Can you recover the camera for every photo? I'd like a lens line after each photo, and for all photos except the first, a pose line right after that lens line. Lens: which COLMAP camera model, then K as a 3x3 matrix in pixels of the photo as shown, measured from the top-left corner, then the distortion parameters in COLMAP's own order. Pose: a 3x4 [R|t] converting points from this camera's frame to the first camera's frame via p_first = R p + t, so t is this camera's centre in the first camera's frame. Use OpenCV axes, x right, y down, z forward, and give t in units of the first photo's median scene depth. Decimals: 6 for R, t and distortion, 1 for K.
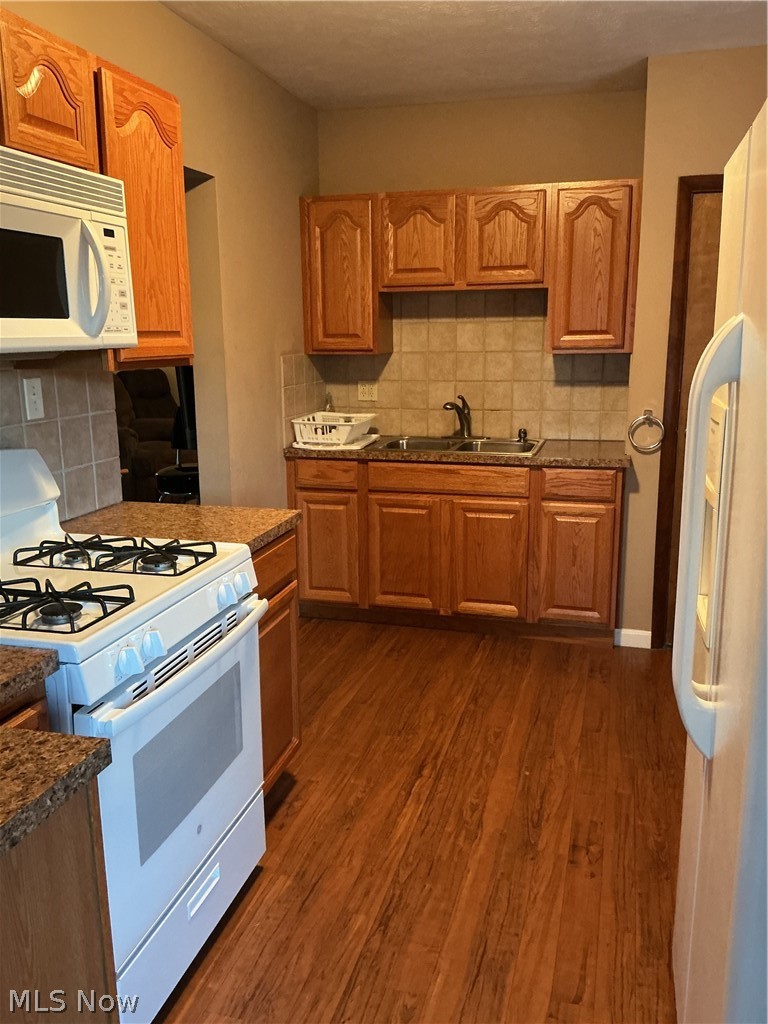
lens RADIAL K [[852.4, 0, 386.6], [0, 852.4, 513.3], [0, 0, 1]] dist [0.148359, -0.301704]
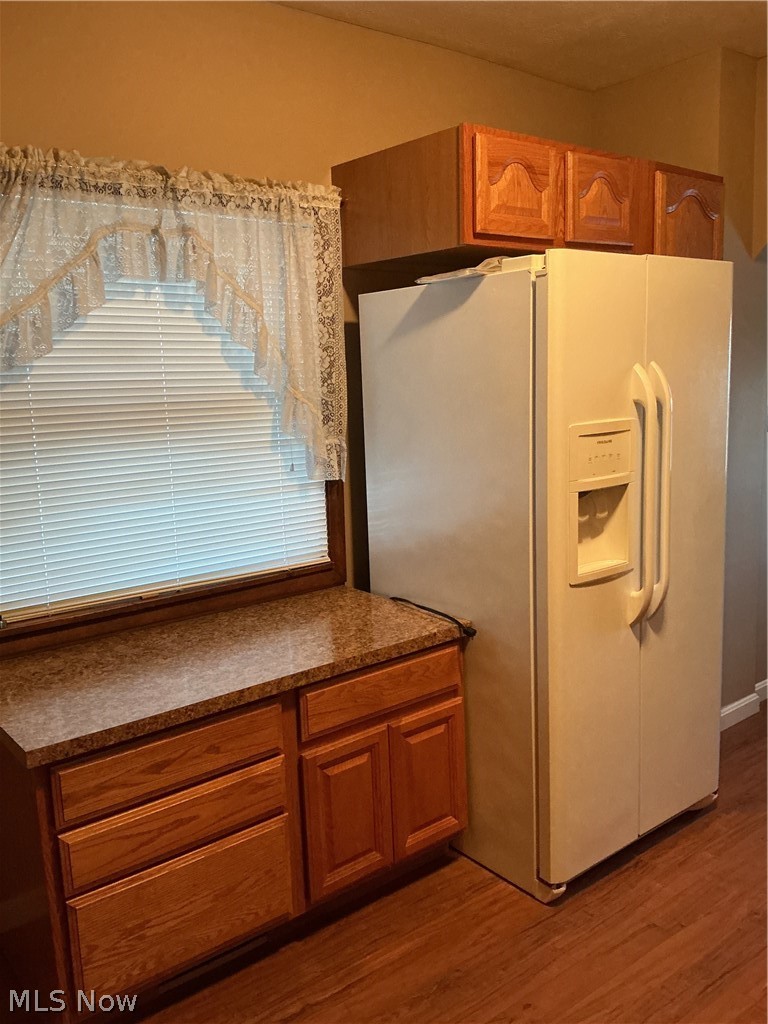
lens RADIAL K [[852.4, 0, 386.6], [0, 852.4, 513.3], [0, 0, 1]] dist [0.148359, -0.301704]
pose [[-0.799791, -0.070199, 0.596159, -0.143532], [0.154550, 0.935577, 0.317506, -0.372027], [-0.580042, 0.346075, -0.737417, 1.734107]]
